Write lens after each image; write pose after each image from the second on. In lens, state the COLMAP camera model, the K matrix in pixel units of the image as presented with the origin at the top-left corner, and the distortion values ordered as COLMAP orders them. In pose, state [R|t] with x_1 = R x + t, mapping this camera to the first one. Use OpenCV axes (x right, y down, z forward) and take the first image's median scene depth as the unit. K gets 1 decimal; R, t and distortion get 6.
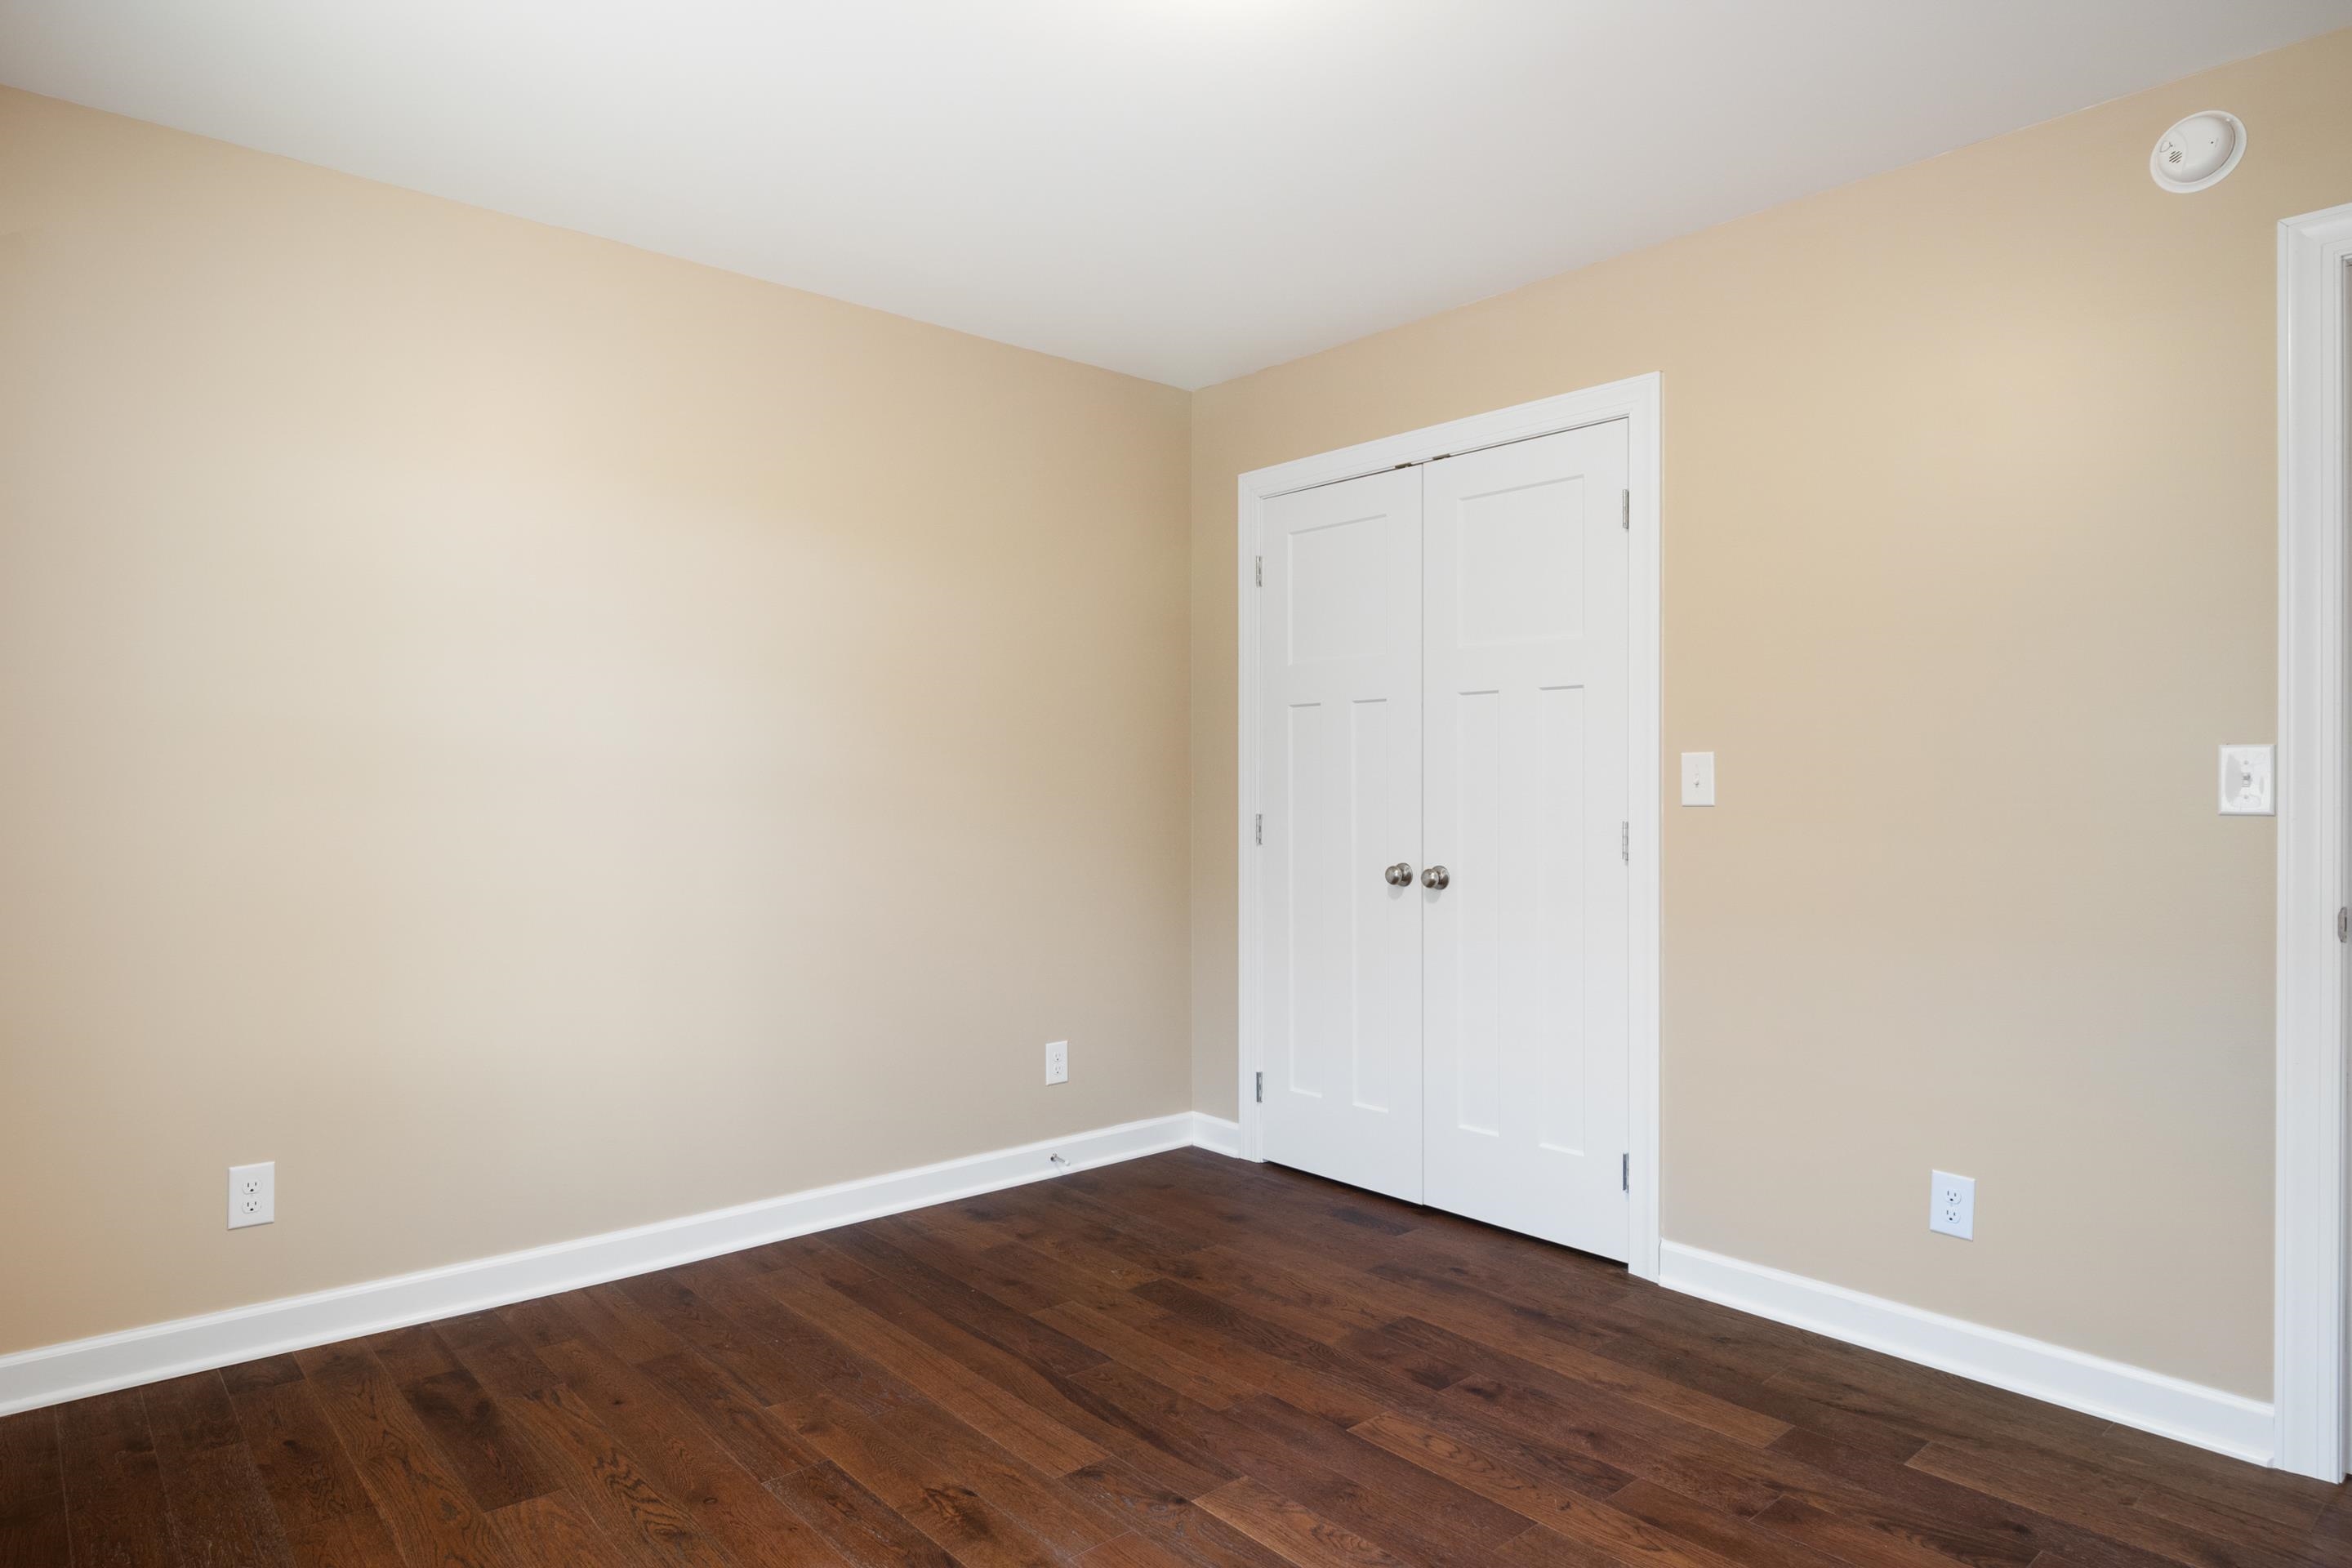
lens RADIAL K [[1359.4, 0, 1160.4], [0, 1359.4, 779.6], [0, 0, 1]] dist [-0.005253, -0.006080]
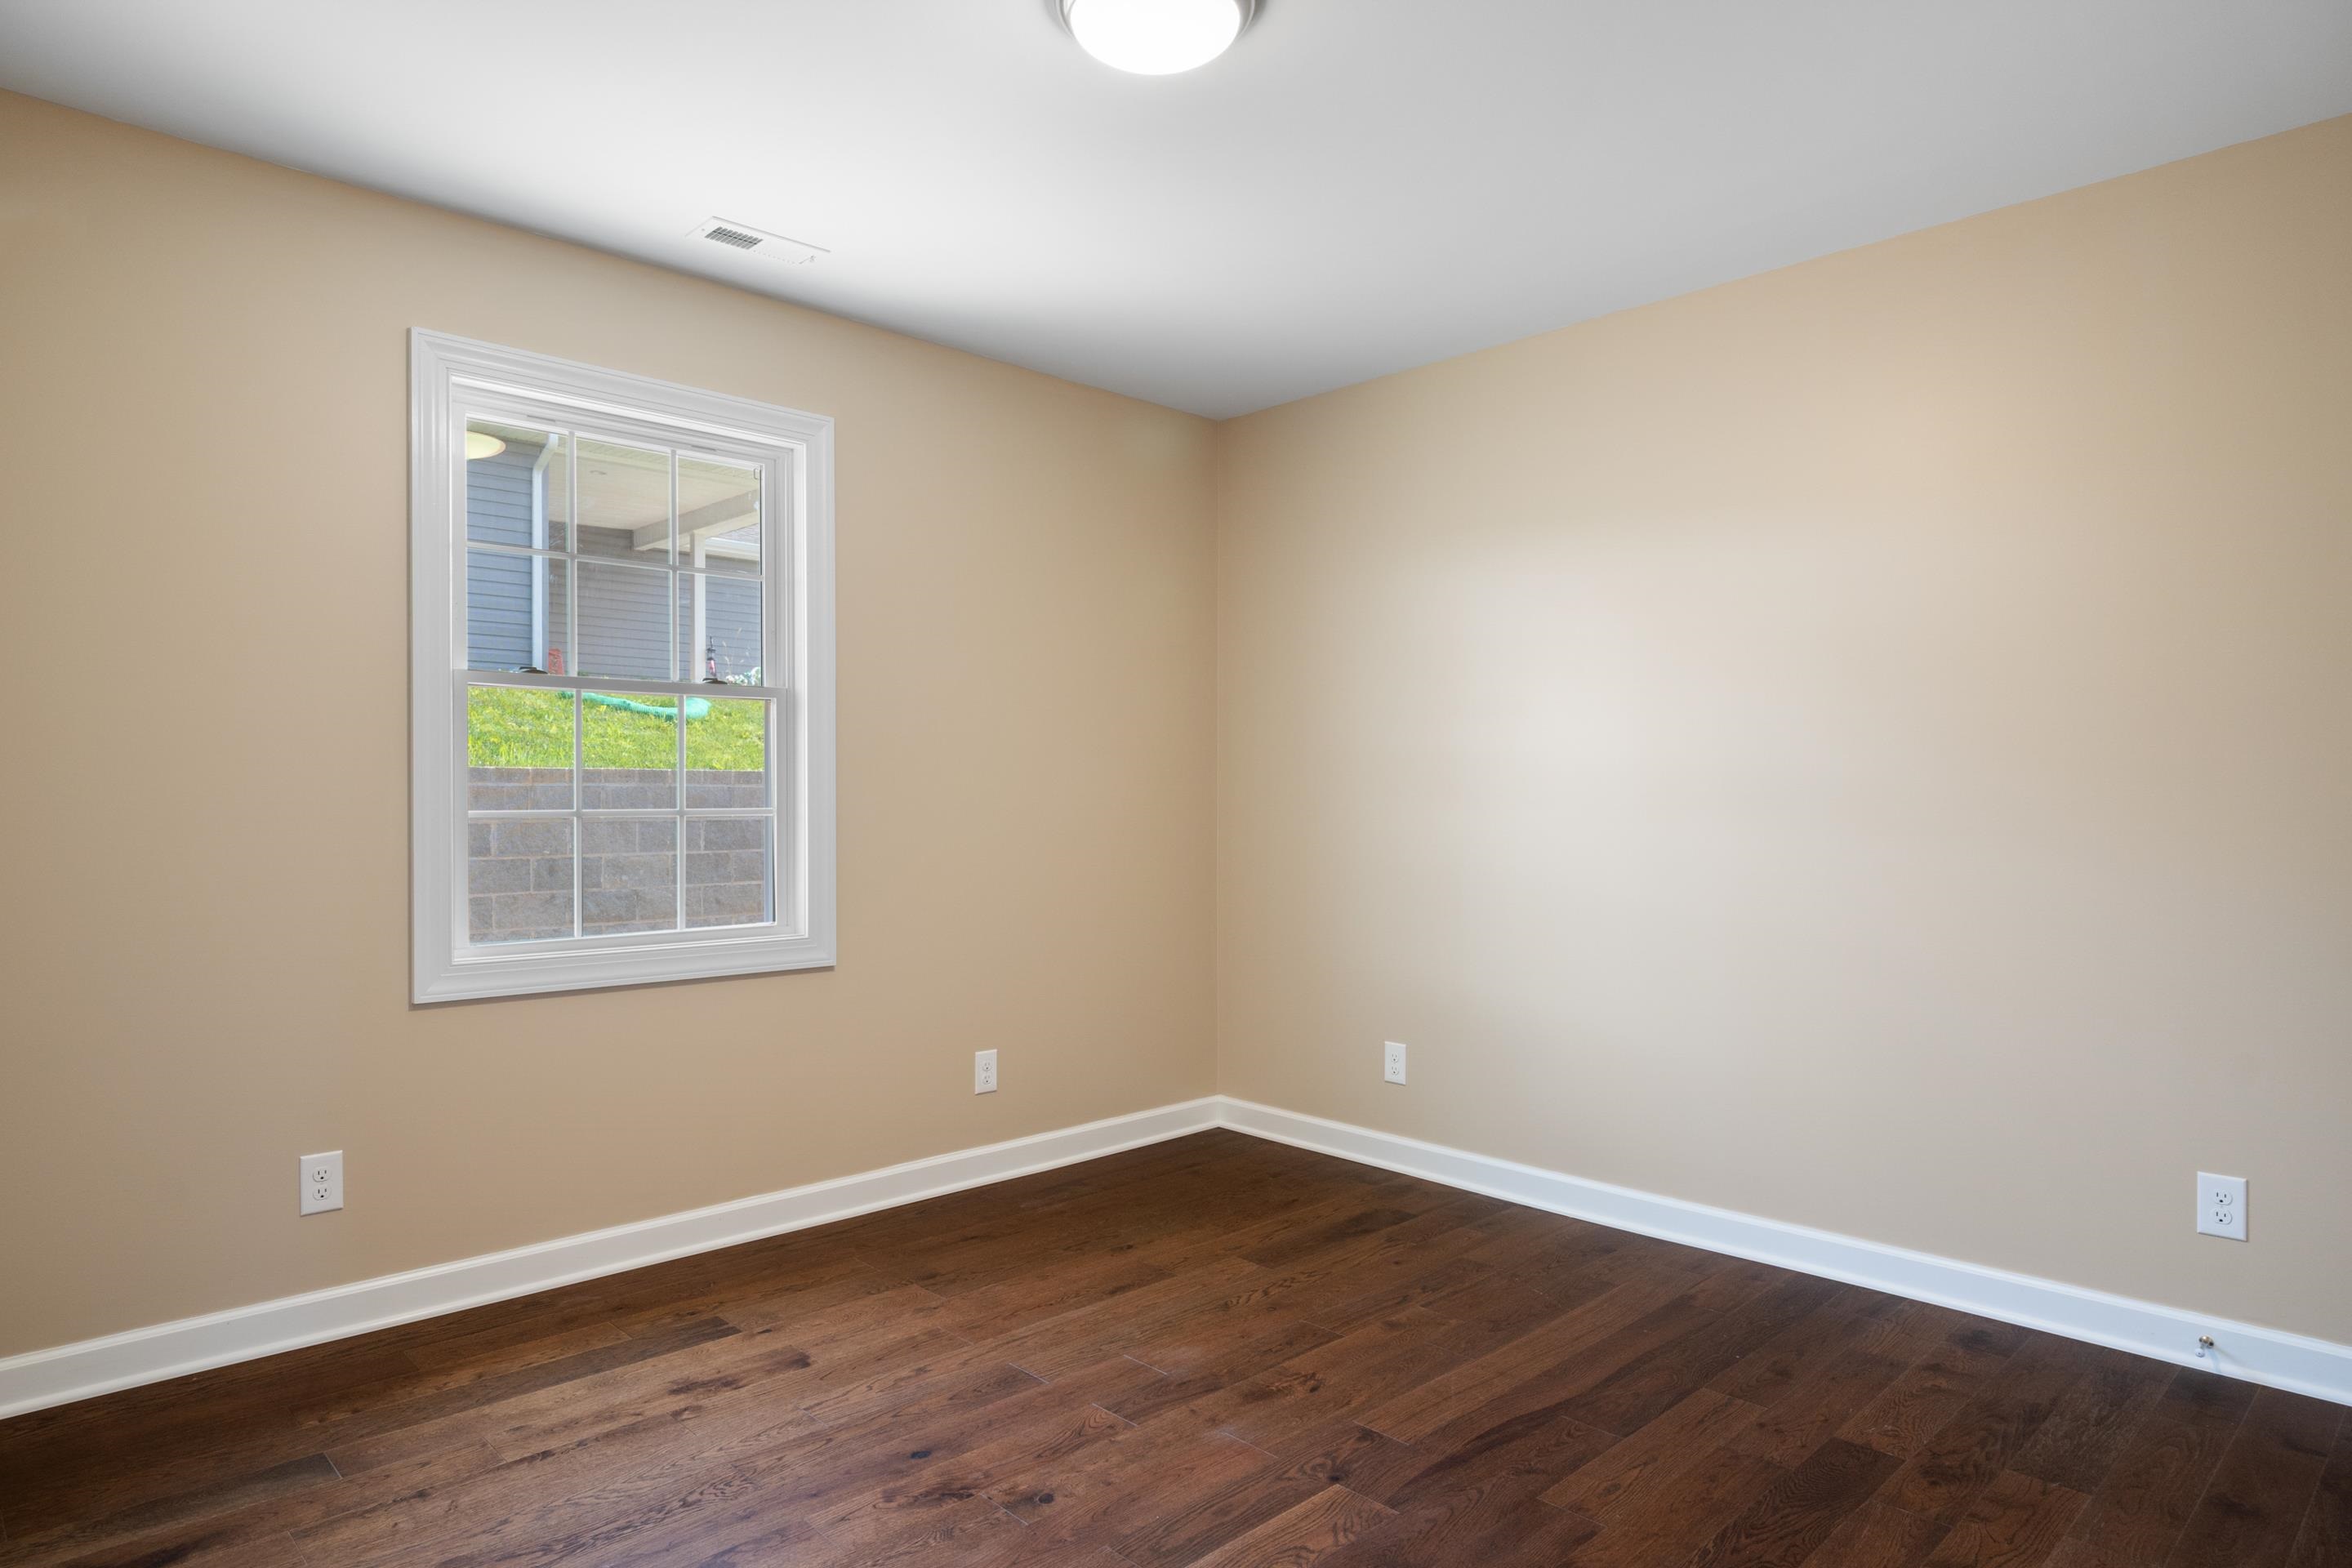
lens RADIAL K [[1359.4, 0, 1165.1], [0, 1359.4, 786.4], [0, 0, 1]] dist [-0.005253, -0.006080]
pose [[0.055206, -0.008917, -0.998435, 0.842181], [0.000938, 0.999960, -0.008879, 0.007217], [0.998475, -0.000446, 0.055212, 0.649828]]
